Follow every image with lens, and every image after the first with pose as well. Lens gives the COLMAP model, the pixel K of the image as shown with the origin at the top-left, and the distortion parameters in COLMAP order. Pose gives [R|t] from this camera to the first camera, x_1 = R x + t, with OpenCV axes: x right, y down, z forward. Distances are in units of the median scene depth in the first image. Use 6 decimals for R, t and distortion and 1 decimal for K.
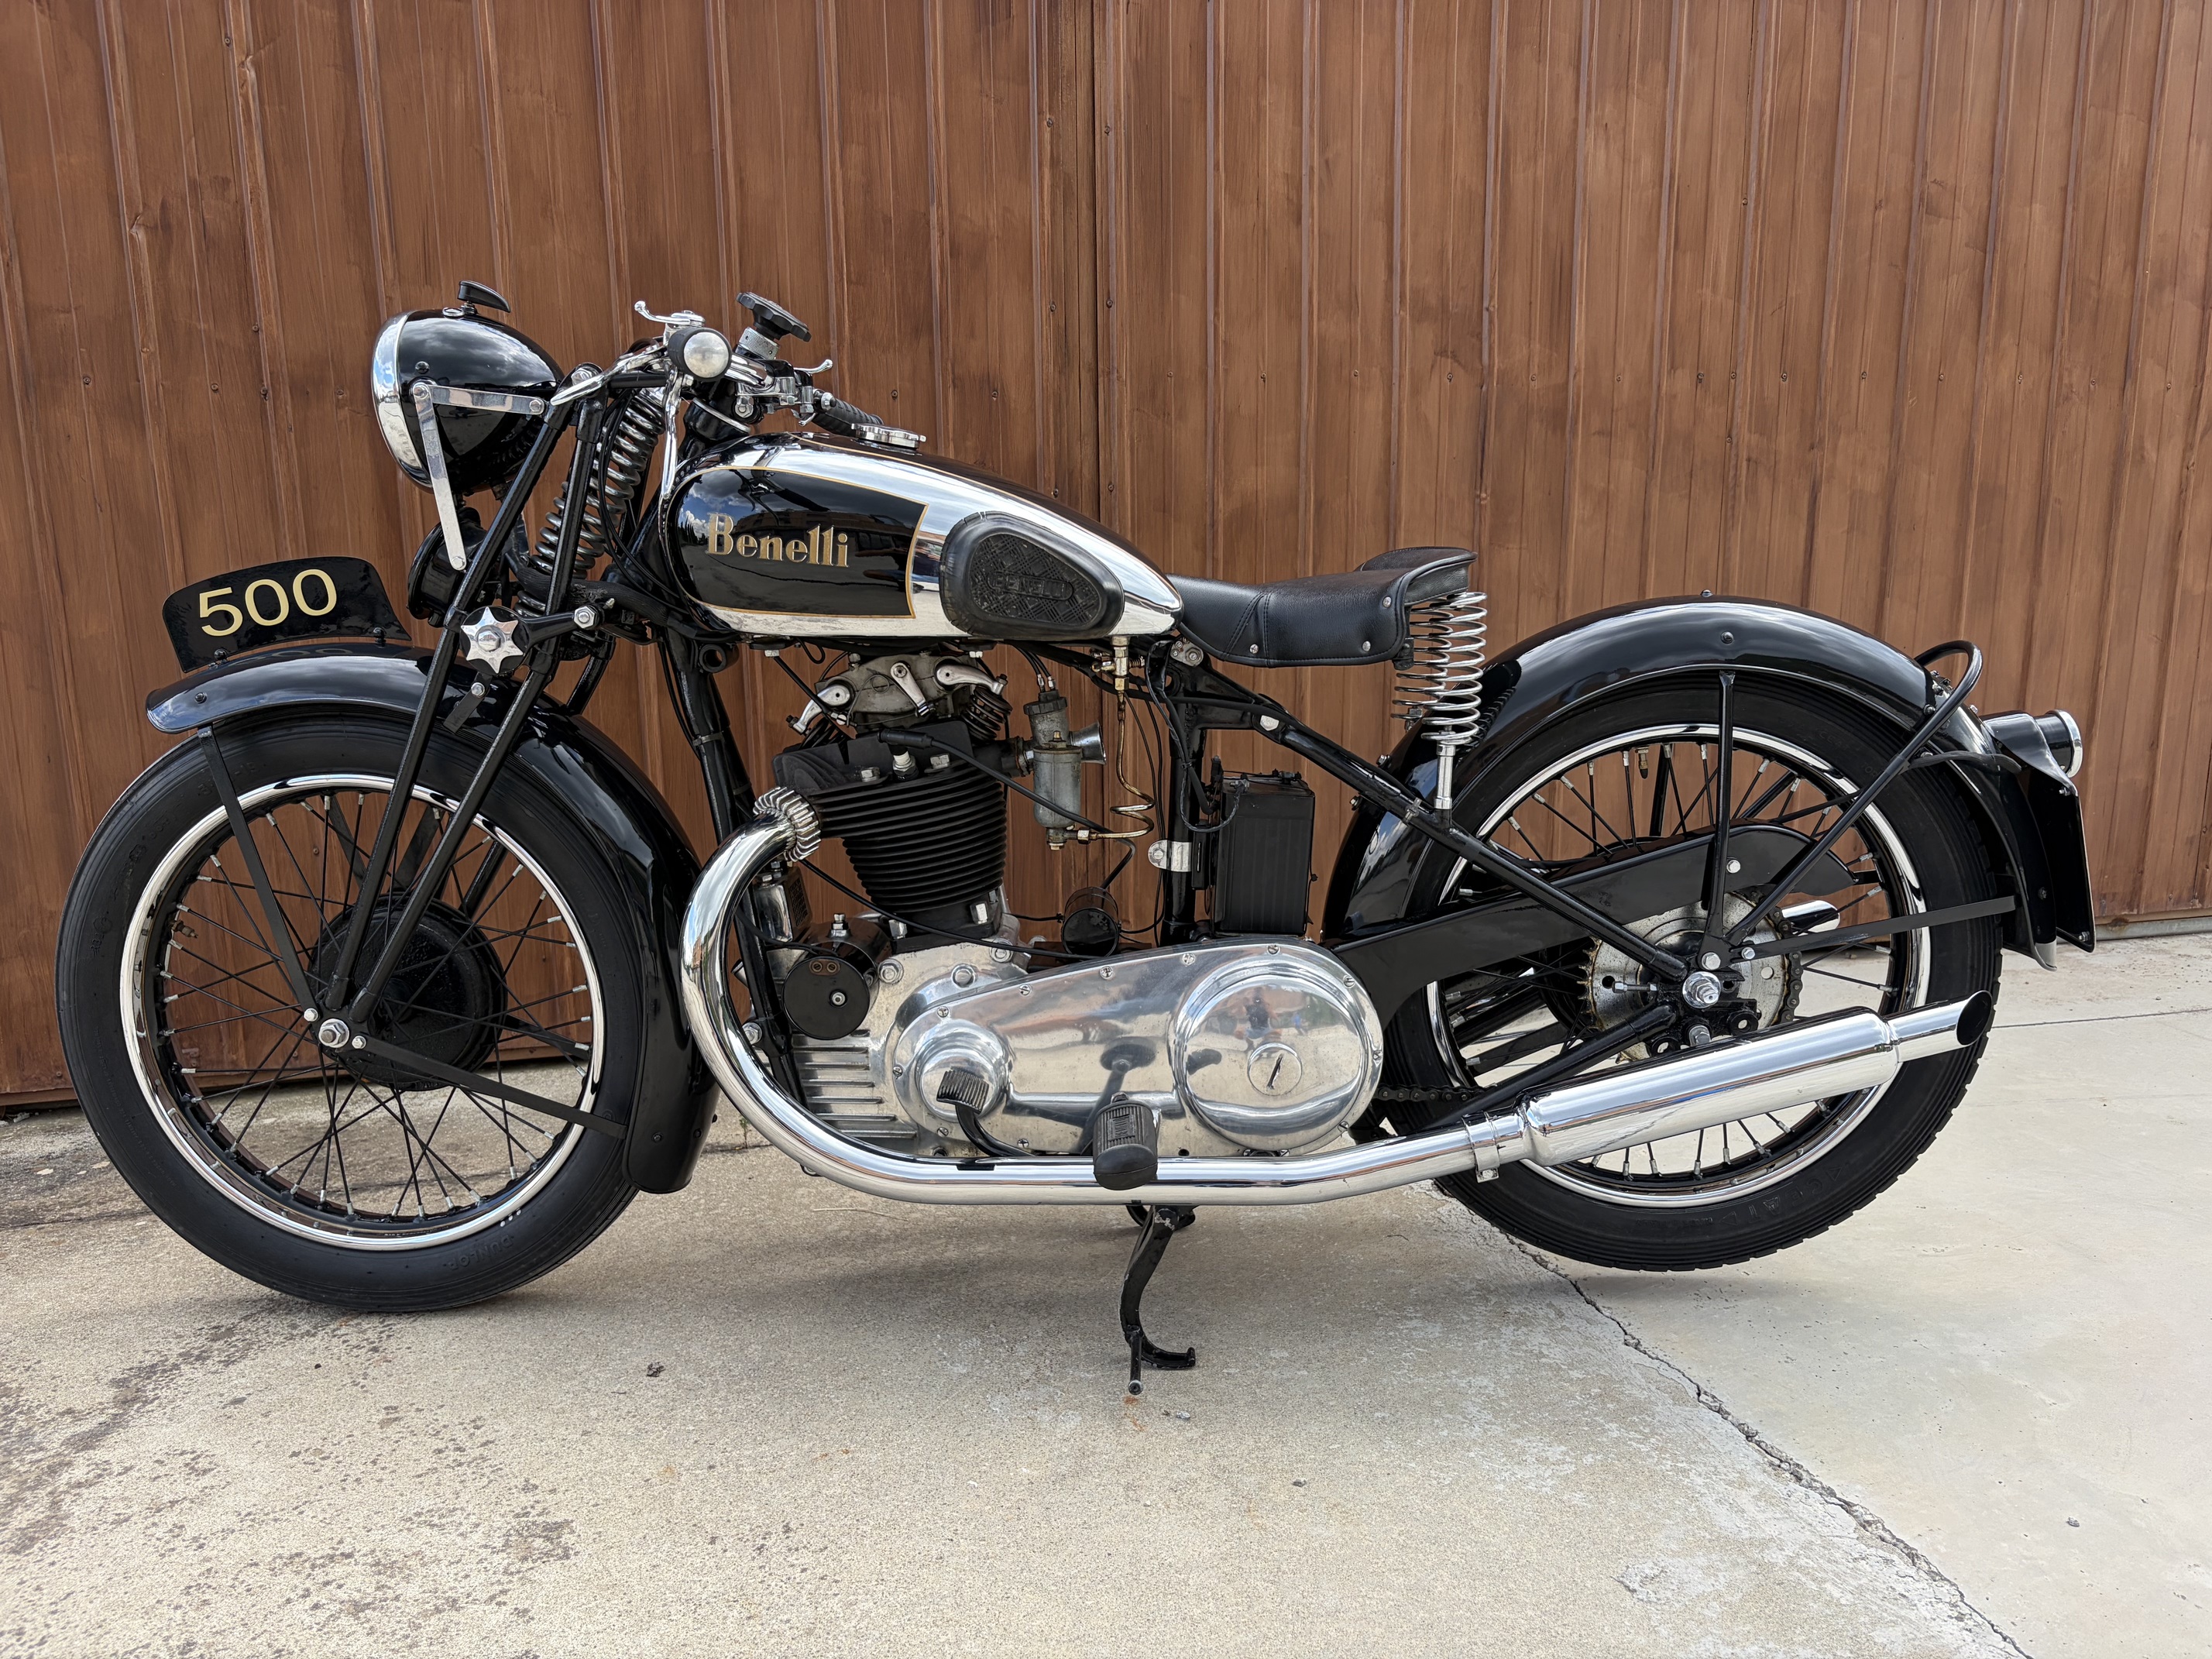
lens RADIAL K [[1678.9, 0, 1109.1], [0, 1678.9, 841.0], [0, 0, 1]] dist [0.036912, -0.039356]
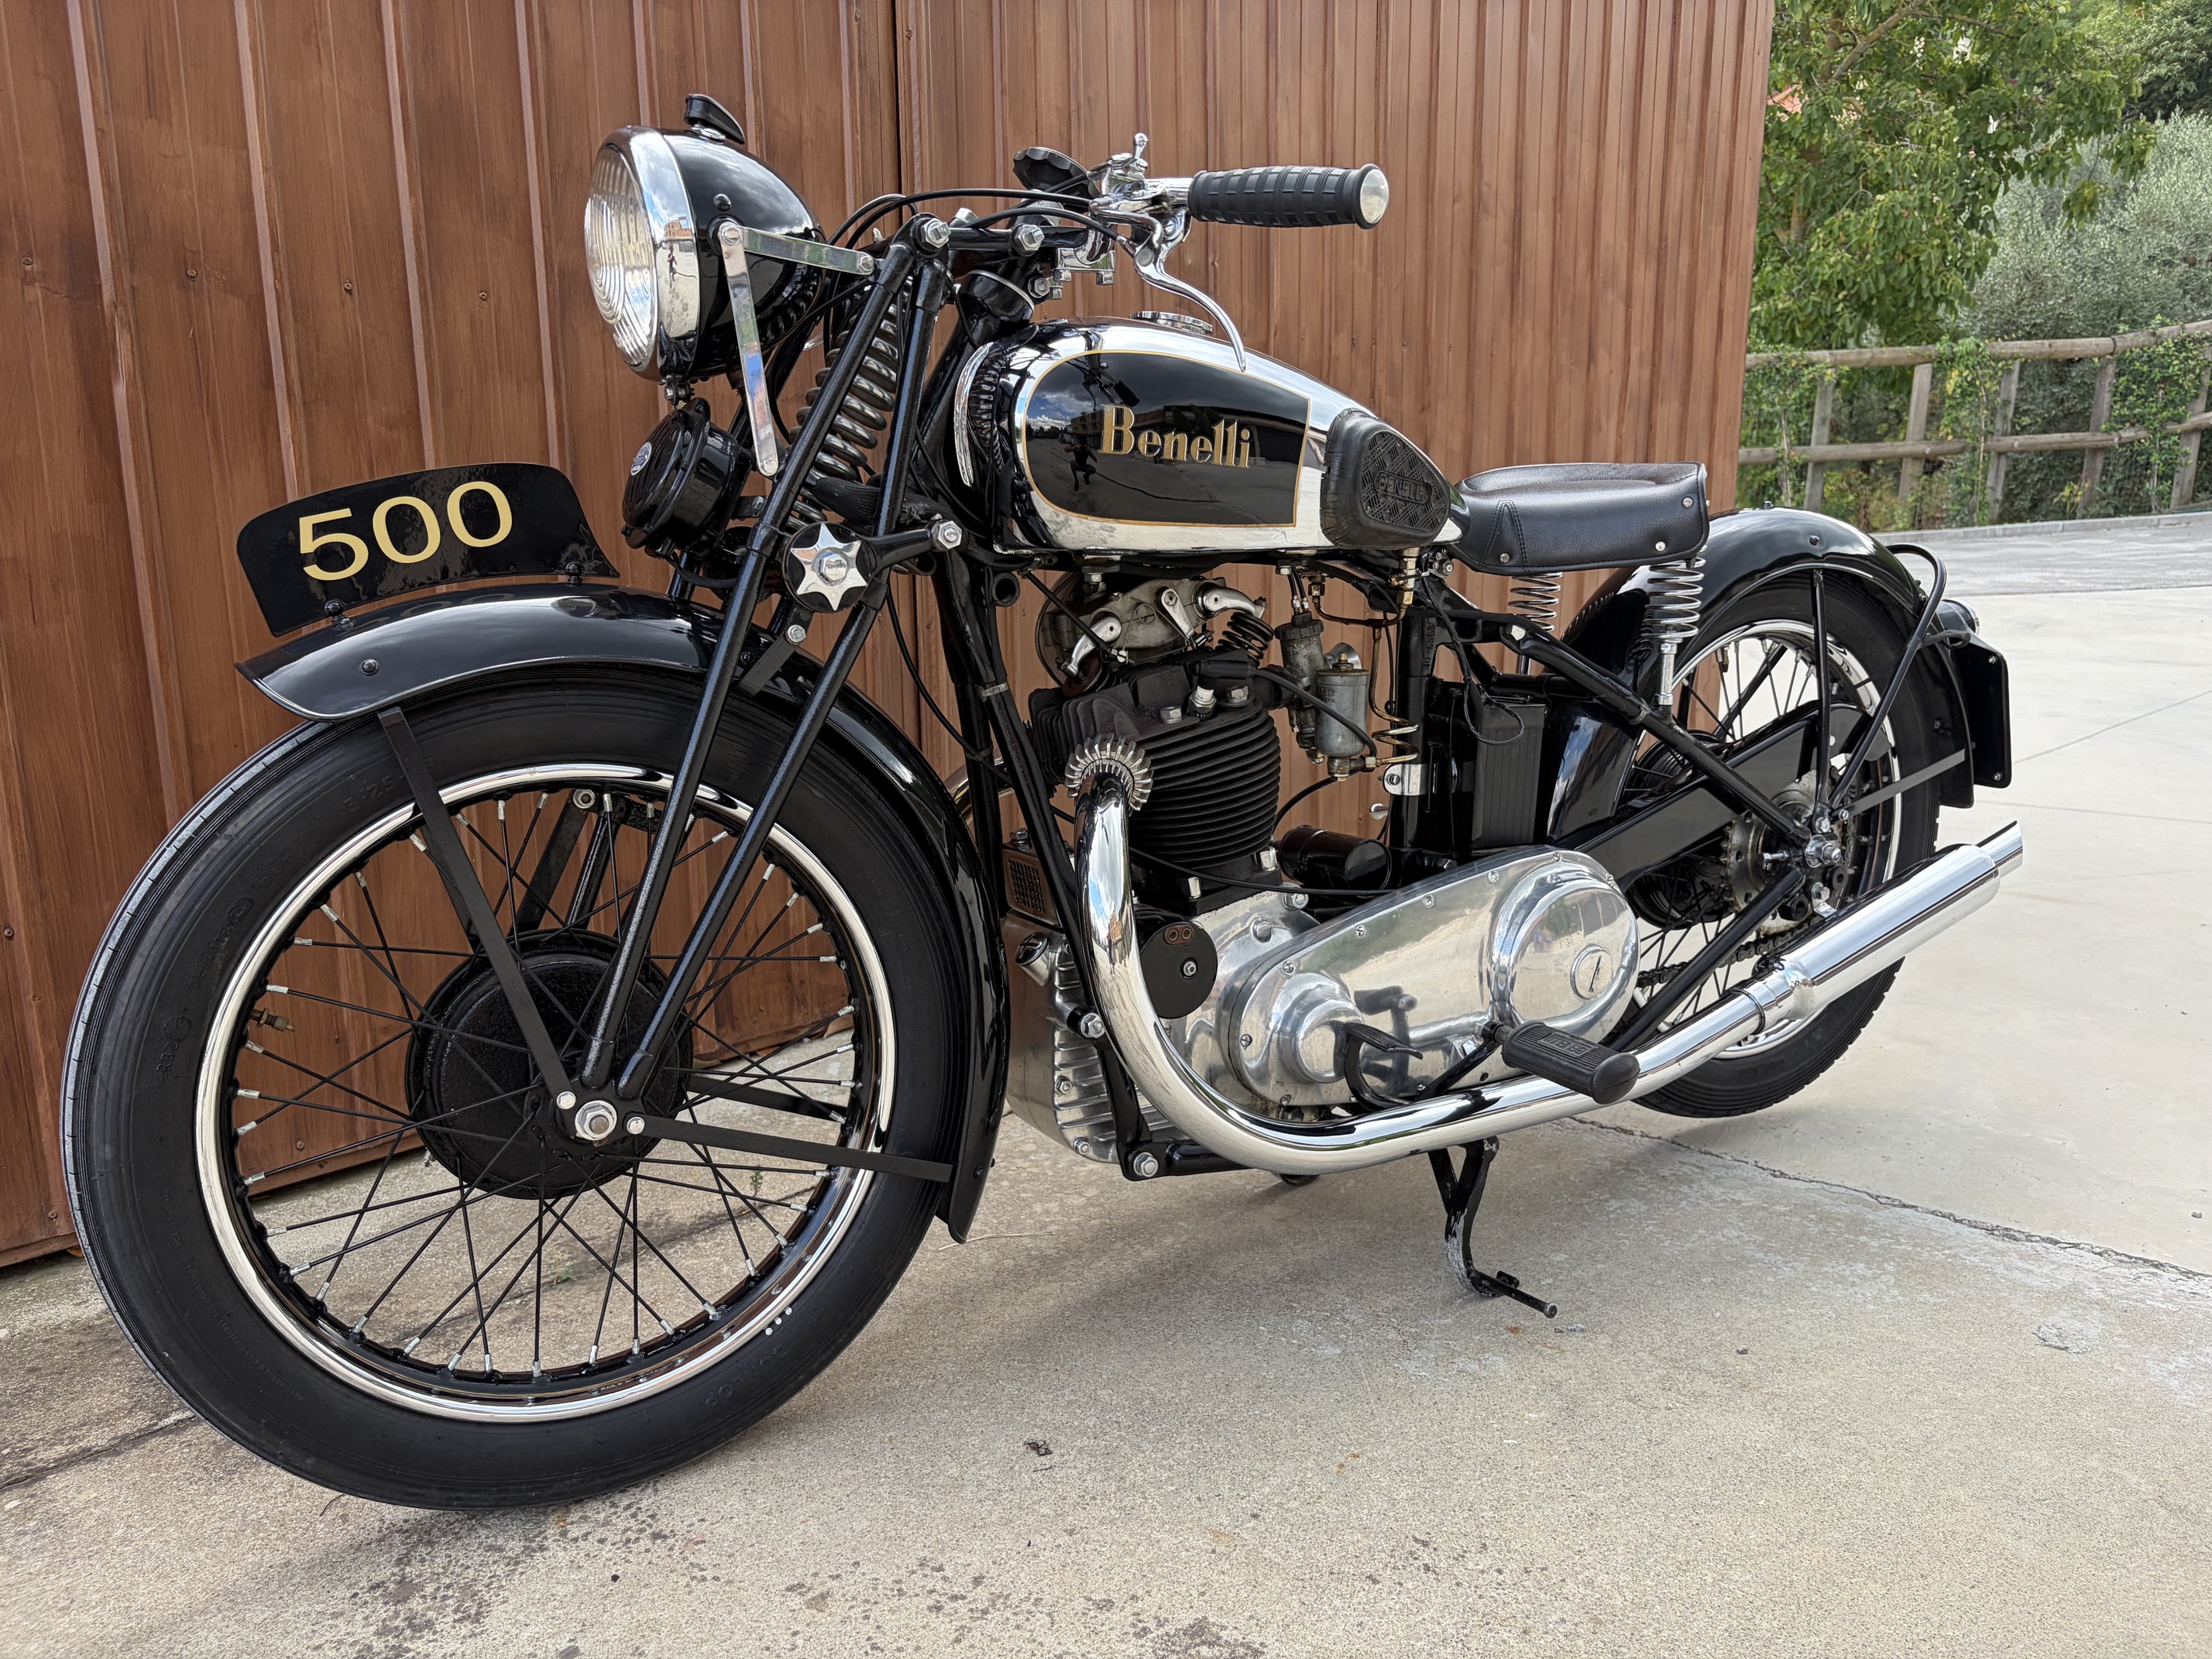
lens RADIAL K [[1678.9, 0, 1097.0], [0, 1678.9, 836.7], [0, 0, 1]] dist [0.036912, -0.039356]
pose [[0.854353, -0.105578, 0.508855, -0.621691], [0.109172, 0.993759, 0.022889, -0.000124], [-0.508096, 0.035997, 0.860548, 0.259246]]
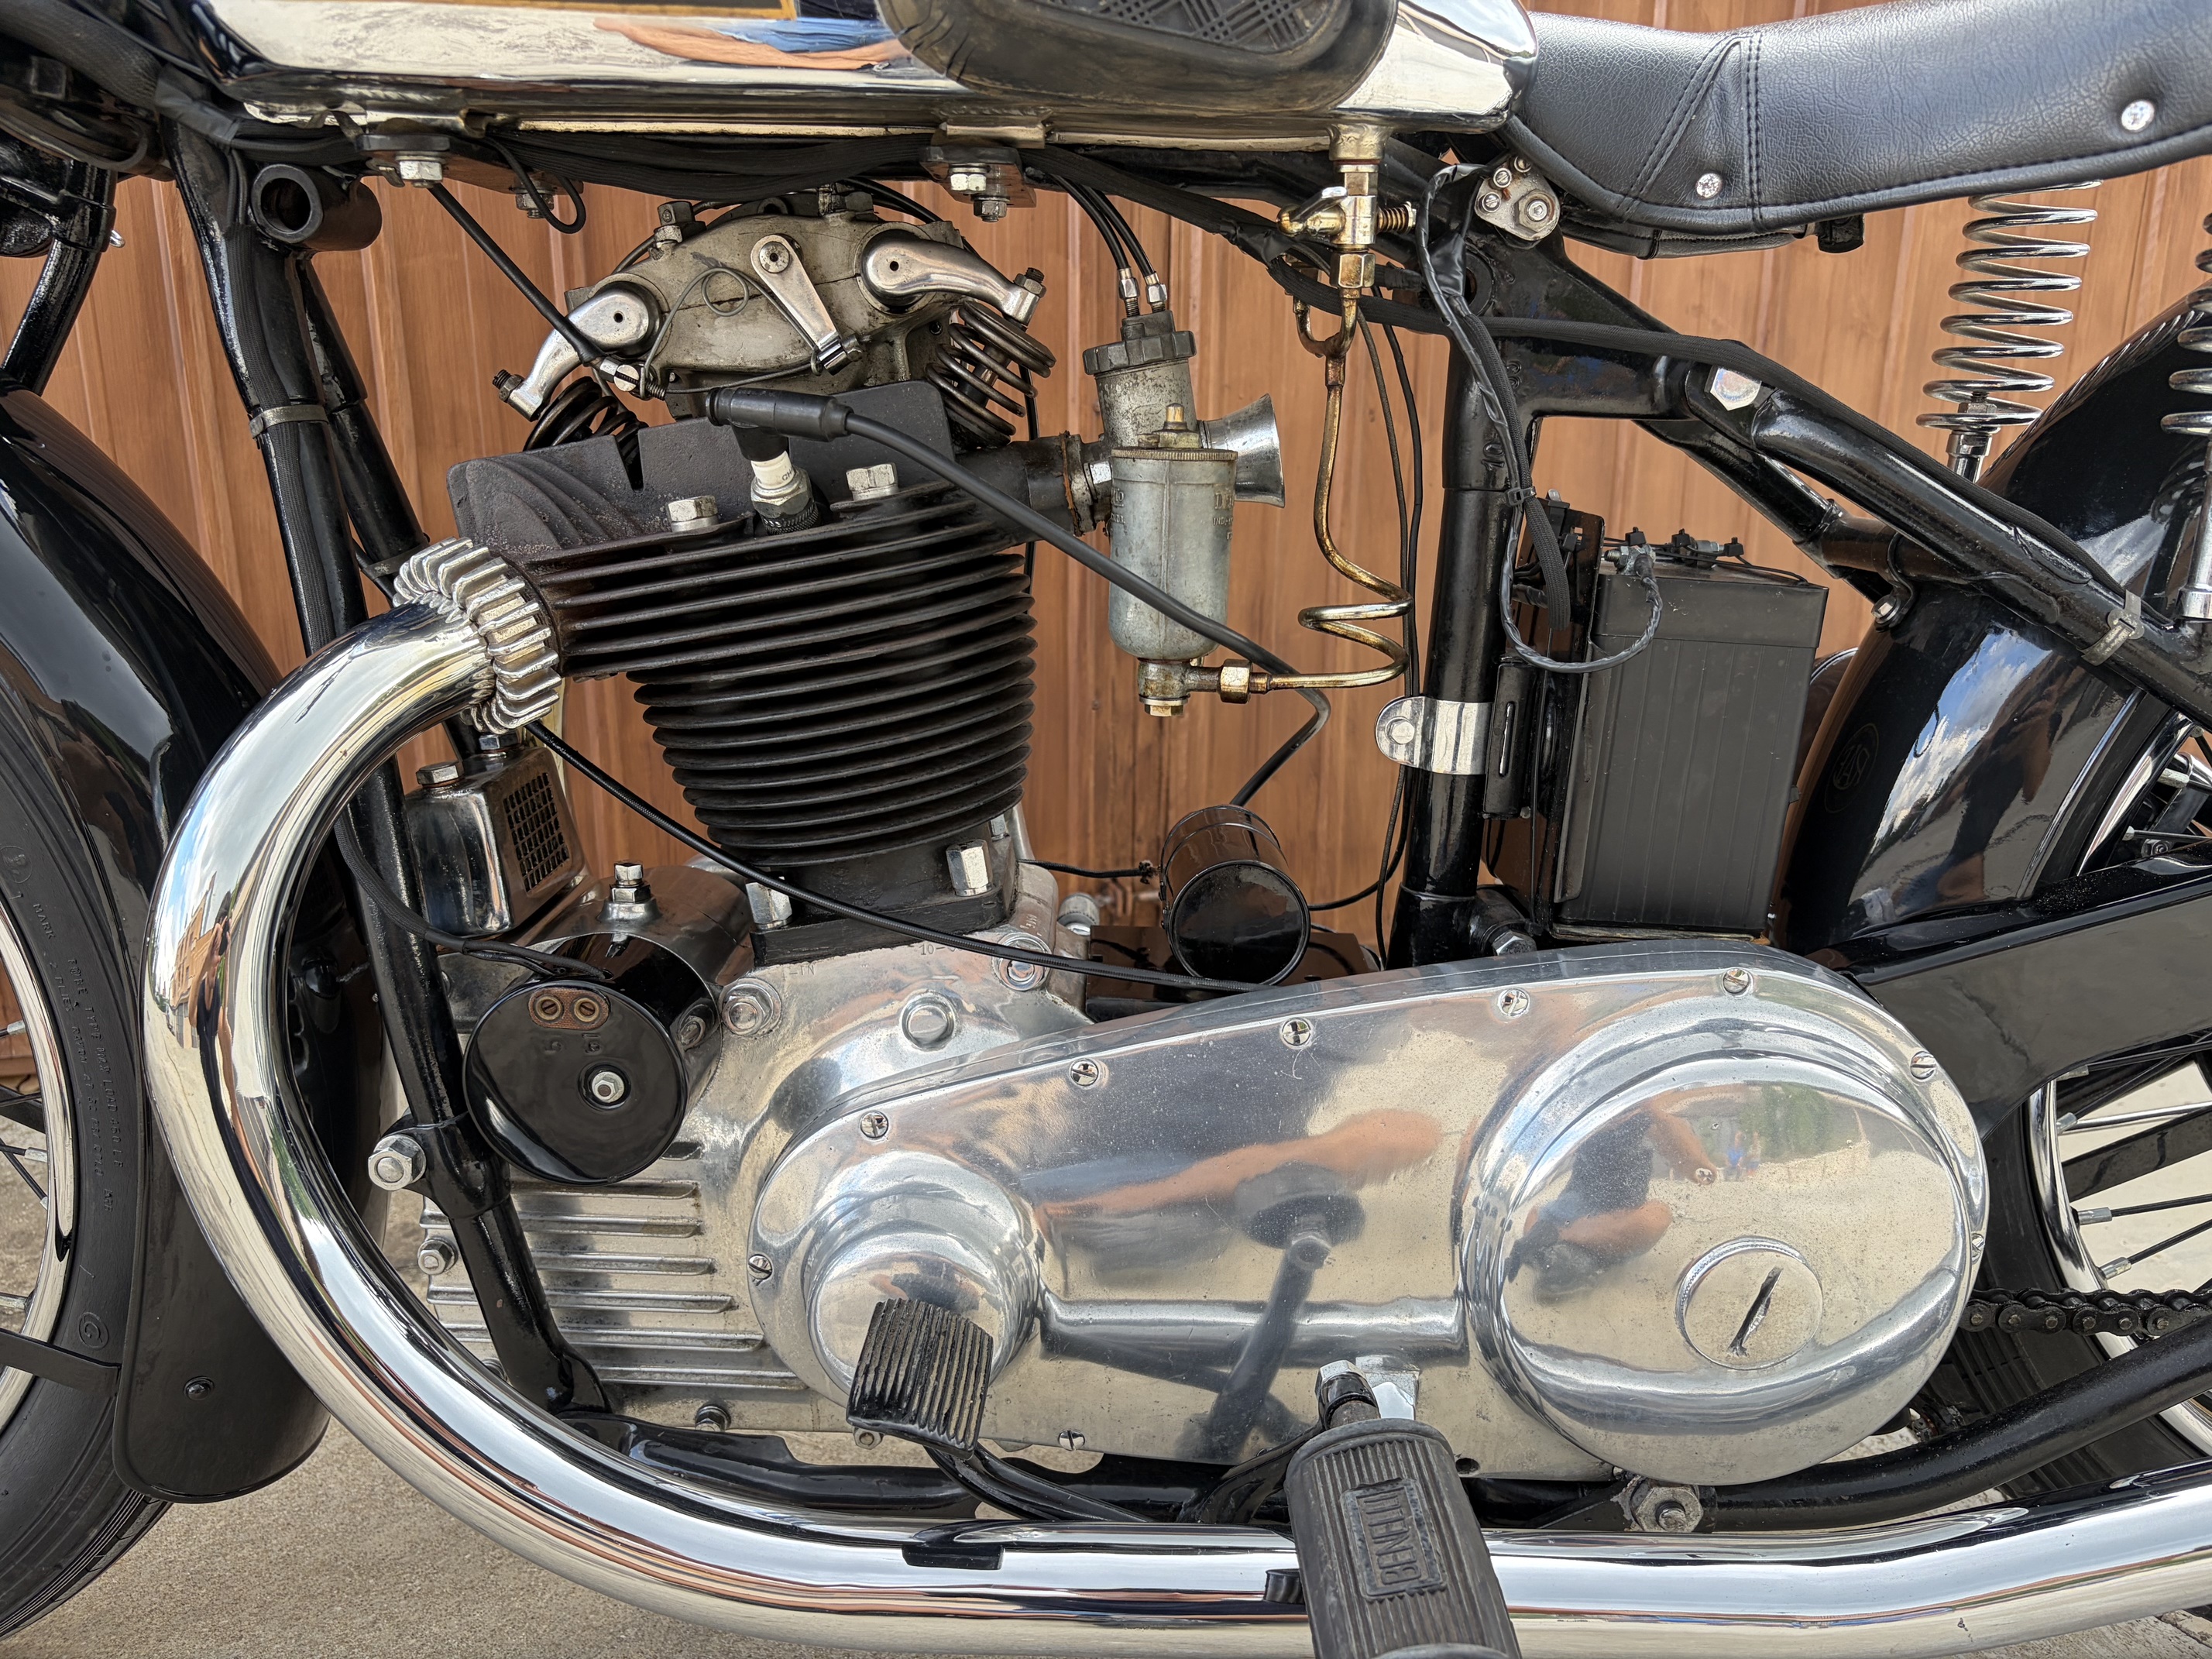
lens RADIAL K [[1678.9, 0, 1078.6], [0, 1678.9, 860.6], [0, 0, 1]] dist [0.036912, -0.039356]
pose [[0.999864, 0.015999, -0.004017, -0.048777], [-0.015656, 0.997105, 0.074404, 0.010090], [0.005195, -0.074331, 0.997220, 0.593067]]
